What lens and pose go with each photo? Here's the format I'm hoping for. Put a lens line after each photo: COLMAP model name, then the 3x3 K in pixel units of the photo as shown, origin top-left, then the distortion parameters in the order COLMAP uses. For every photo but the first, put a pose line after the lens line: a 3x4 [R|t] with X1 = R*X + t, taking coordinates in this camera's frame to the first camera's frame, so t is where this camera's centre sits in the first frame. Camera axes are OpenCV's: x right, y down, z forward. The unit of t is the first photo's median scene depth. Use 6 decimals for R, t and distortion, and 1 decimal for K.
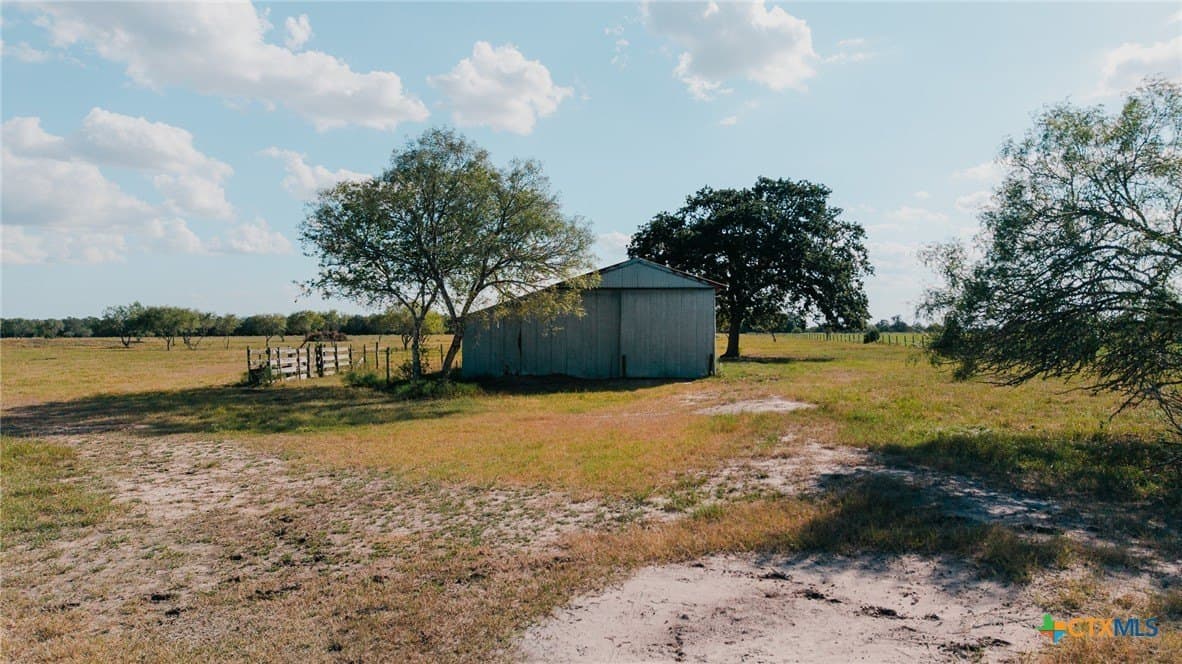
lens RADIAL K [[816.8, 0, 612.6], [0, 816.8, 343.0], [0, 0, 1]] dist [-0.000125, -0.000924]
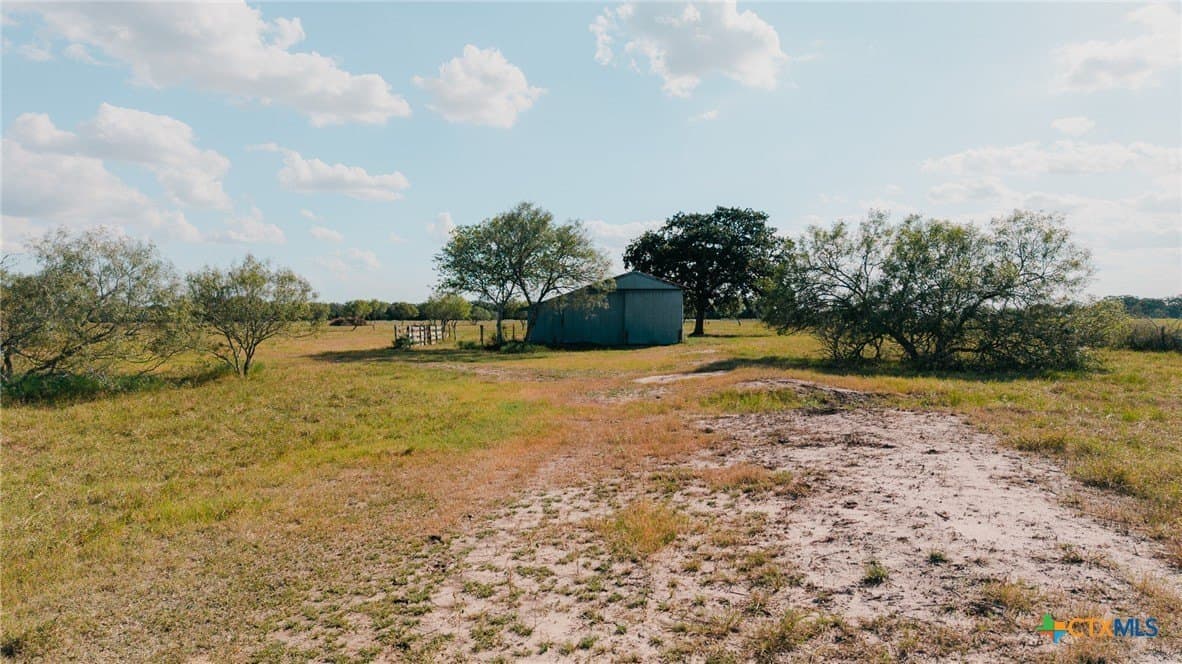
lens RADIAL K [[791.2, 0, 591.0], [0, 791.2, 332.0], [0, 0, 1]] dist [-0.009072, -0.004732]
pose [[0.999988, 0.000264, -0.004813, -0.030950], [-0.000245, 0.999992, 0.003965, 0.007691], [0.004814, -0.003964, 0.999981, -0.358647]]
